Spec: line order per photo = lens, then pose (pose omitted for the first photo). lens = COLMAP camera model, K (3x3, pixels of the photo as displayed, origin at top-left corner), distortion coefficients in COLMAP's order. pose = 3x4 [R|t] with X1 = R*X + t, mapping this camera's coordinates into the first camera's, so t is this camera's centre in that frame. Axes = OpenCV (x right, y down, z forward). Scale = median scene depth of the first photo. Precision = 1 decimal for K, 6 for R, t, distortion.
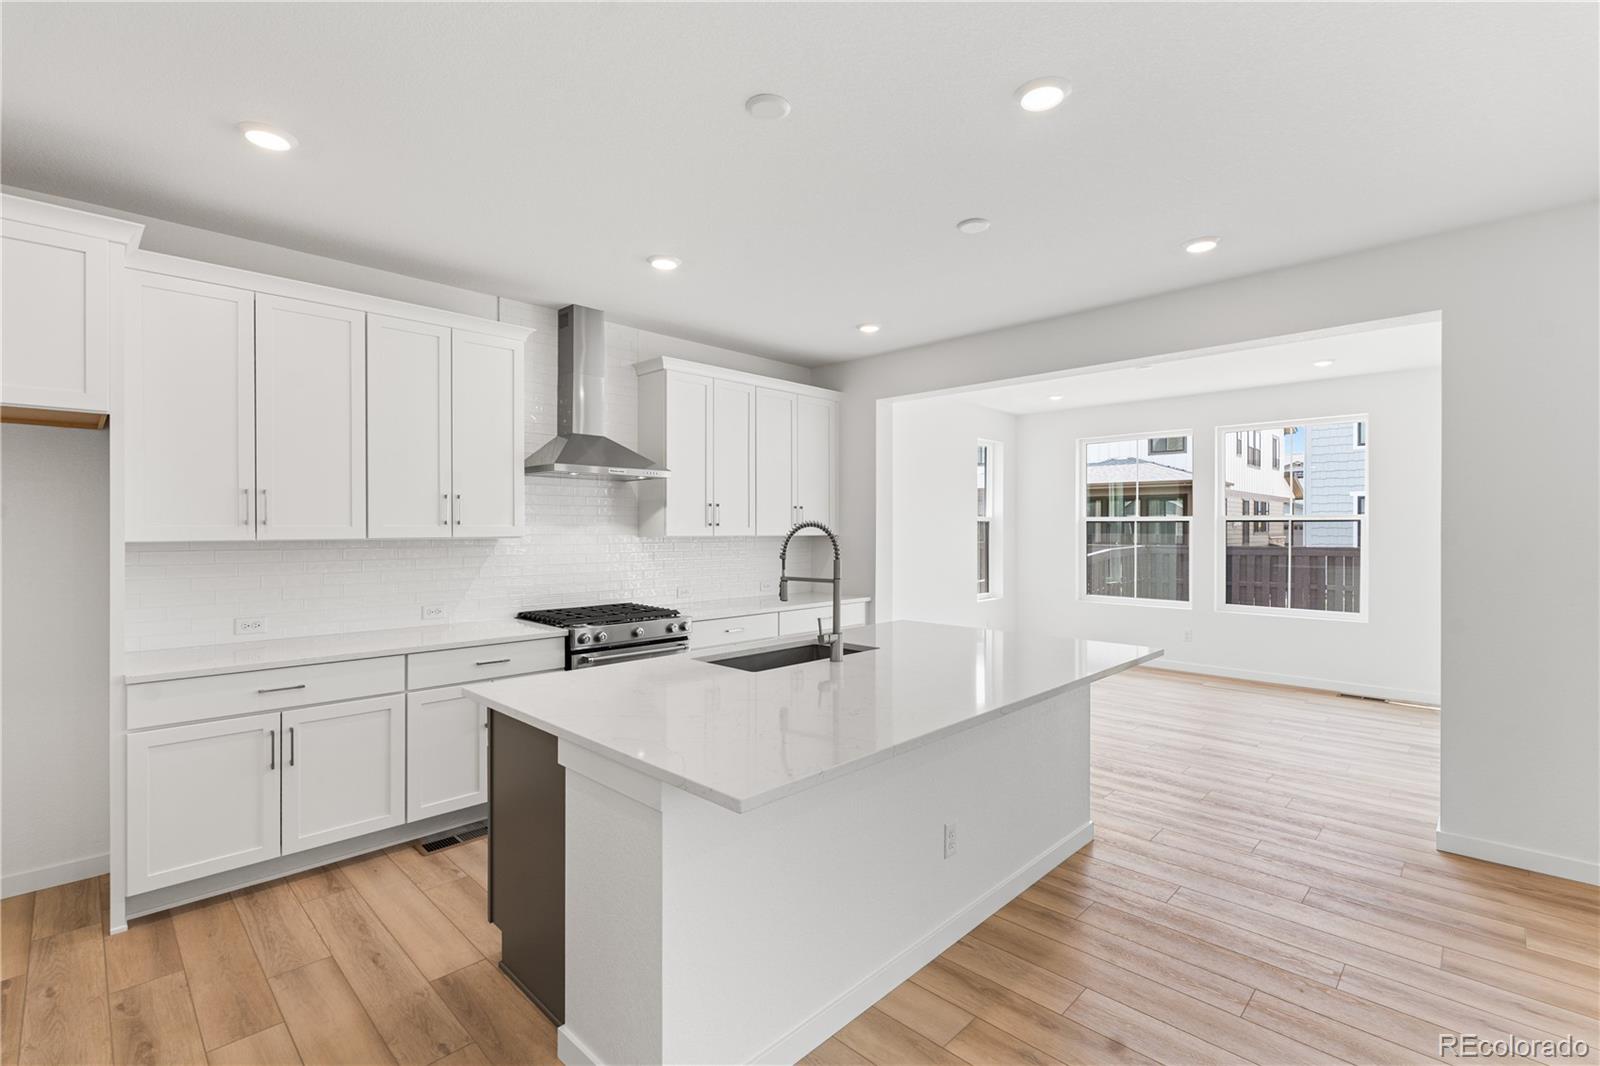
lens RADIAL K [[718.7, 0, 800.0], [0, 718.7, 533.0], [0, 0, 1]] dist [-0.001432, -0.000290]
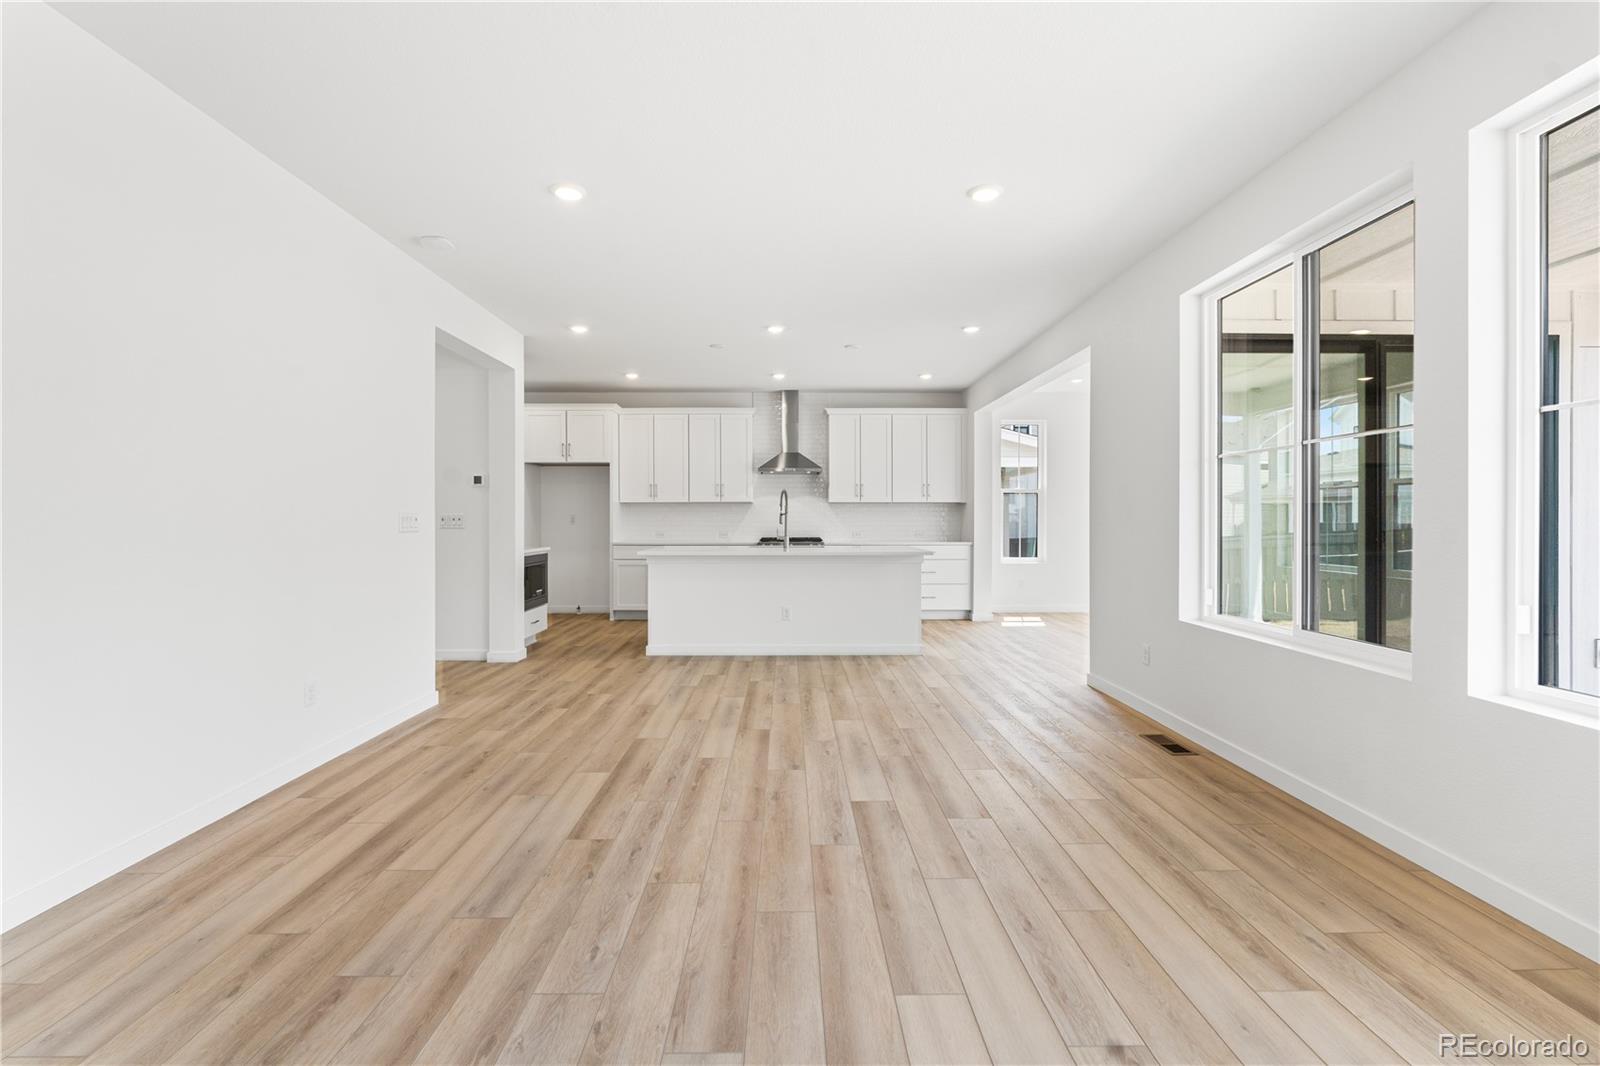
lens RADIAL K [[719.1, 0, 801.7], [0, 719.1, 521.3], [0, 0, 1]] dist [-0.000956, 0.000698]
pose [[0.713689, 0.002870, -0.700457, 1.137232], [-0.002856, 0.999995, 0.001187, 0.055762], [0.700457, 0.001154, 0.713694, -0.424789]]
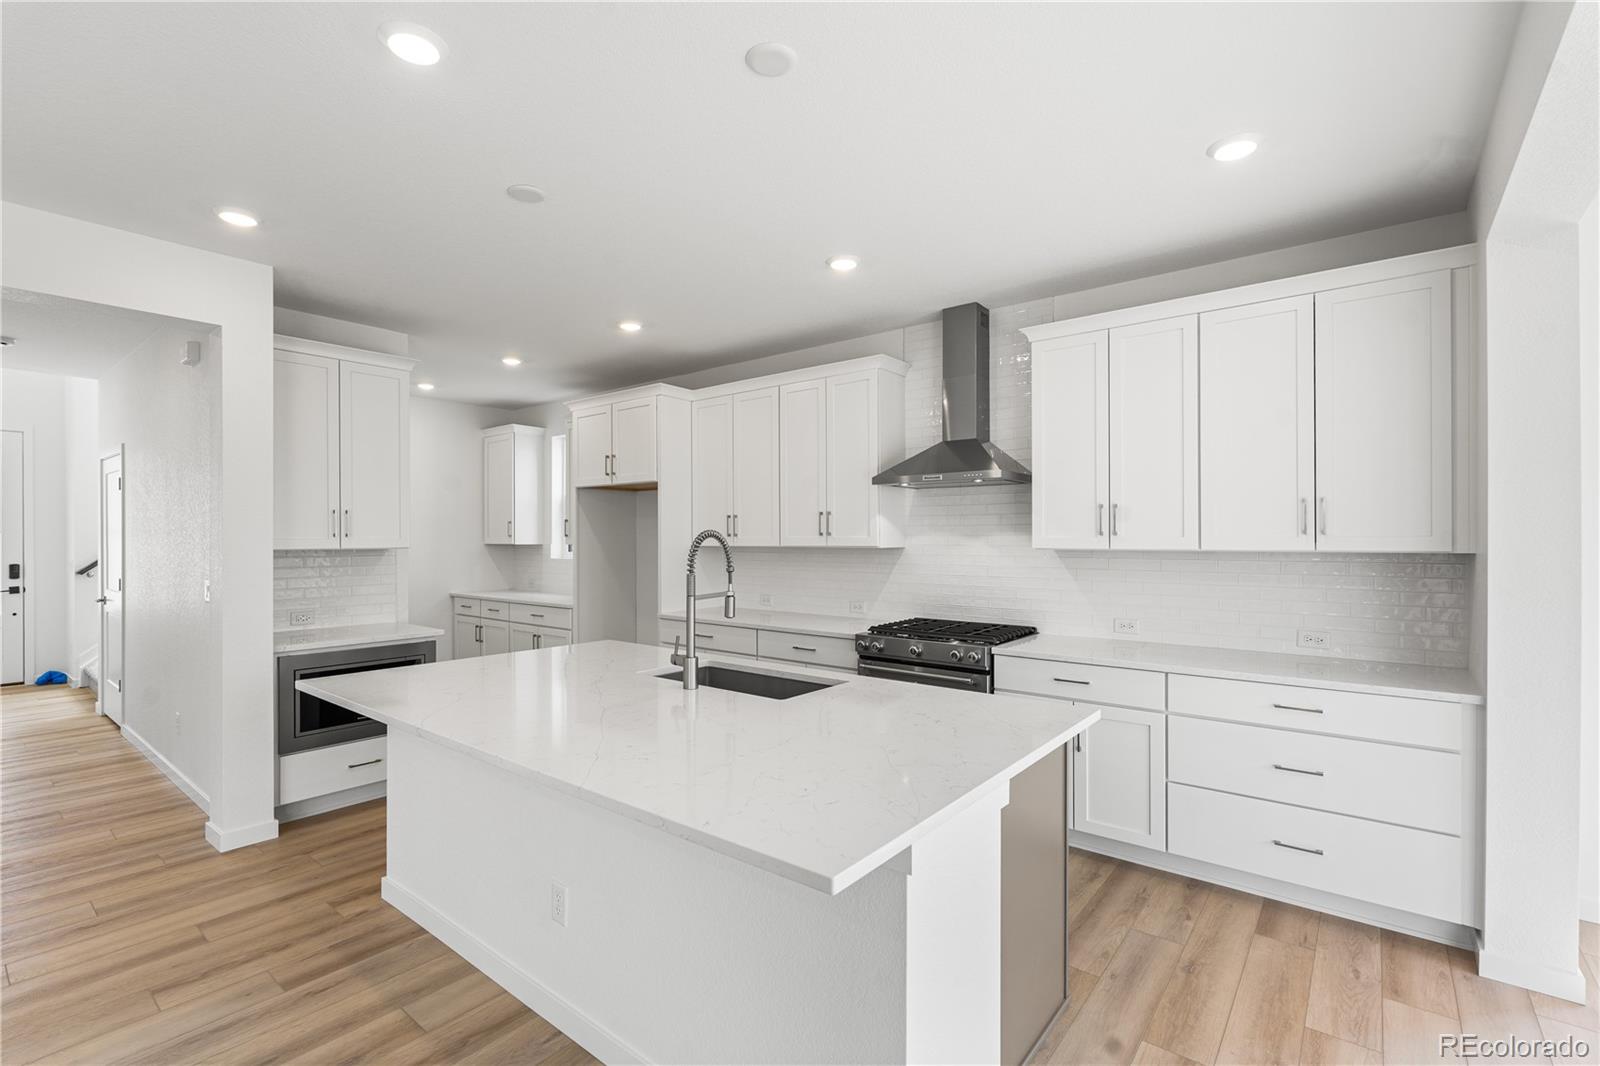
lens RADIAL K [[754.5, 0, 800.0], [0, 754.5, 533.0], [0, 0, 1]] dist [0.092332, -0.061933]
pose [[0.092826, -0.007697, -0.995653, 0.667142], [-0.006281, 0.999946, -0.008316, -0.004127], [0.995663, 0.007026, 0.092773, 0.683558]]
